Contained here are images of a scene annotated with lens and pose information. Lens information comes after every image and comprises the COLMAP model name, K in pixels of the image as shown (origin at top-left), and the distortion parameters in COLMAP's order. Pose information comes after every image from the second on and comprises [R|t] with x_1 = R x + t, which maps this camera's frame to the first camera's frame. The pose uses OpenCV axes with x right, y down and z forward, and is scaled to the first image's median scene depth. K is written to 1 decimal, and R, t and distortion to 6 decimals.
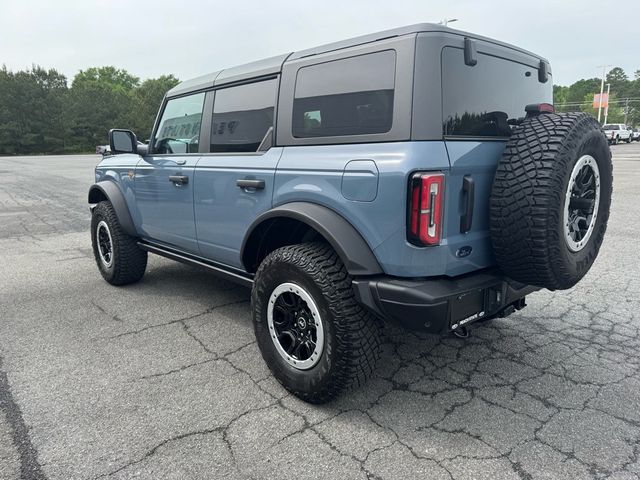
lens RADIAL K [[455.9, 0, 320.0], [0, 455.9, 240.0], [0, 0, 1]] dist [0.019158, -0.018211]
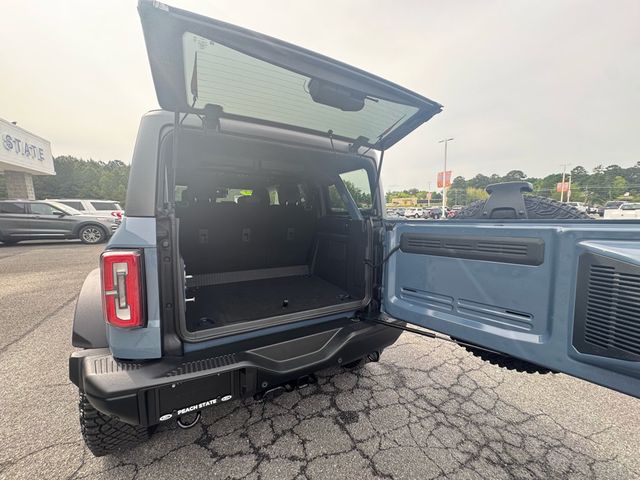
lens RADIAL K [[256.7, 0, 318.9], [0, 256.7, 240.2], [0, 0, 1]] dist [-0.005104, 0.001391]
pose [[0.973240, 0.041617, -0.225992, 0.565593], [-0.062891, 0.994154, -0.087766, -0.112618], [0.221018, 0.099630, 0.970167, 0.435076]]
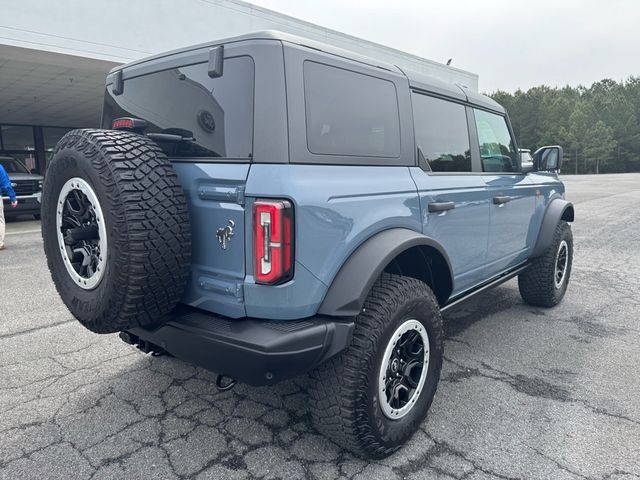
lens RADIAL K [[455.9, 0, 319.1], [0, 455.9, 233.6], [0, 0, 1]] dist [0.019158, -0.018211]
pose [[0.122072, 0.158434, -0.979794, 1.263696], [-0.204674, 0.969978, 0.131346, -0.244181], [0.971188, 0.184504, 0.150834, 1.117084]]
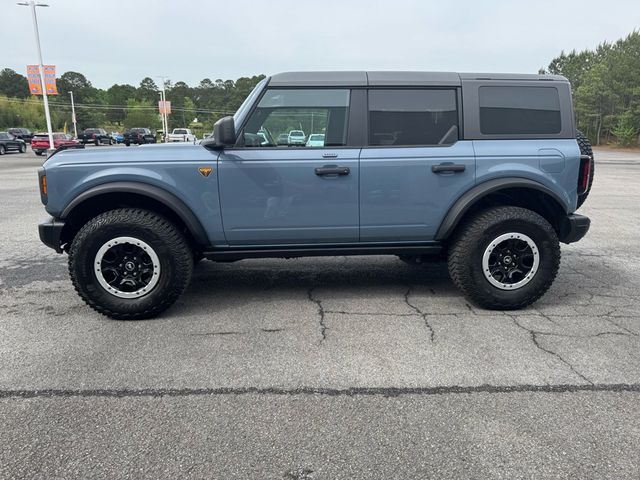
lens RADIAL K [[455.9, 0, 324.4], [0, 455.9, 240.1], [0, 0, 1]] dist [0.019158, -0.018211]
pose [[0.604434, -0.147126, 0.782952, -1.495188], [0.149470, 0.986289, 0.069946, -0.071603], [-0.782508, 0.074750, 0.618137, 0.514664]]
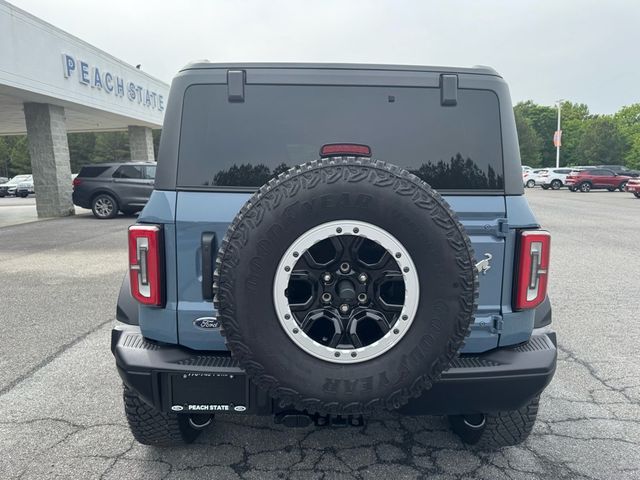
lens RADIAL K [[455.9, 0, 320.8], [0, 455.9, 243.2], [0, 0, 1]] dist [0.019158, -0.018211]
pose [[0.743417, 0.113709, -0.659091, 0.828741], [-0.147376, 0.989071, 0.004406, -0.127328], [0.652389, 0.093859, 0.752050, 0.411954]]
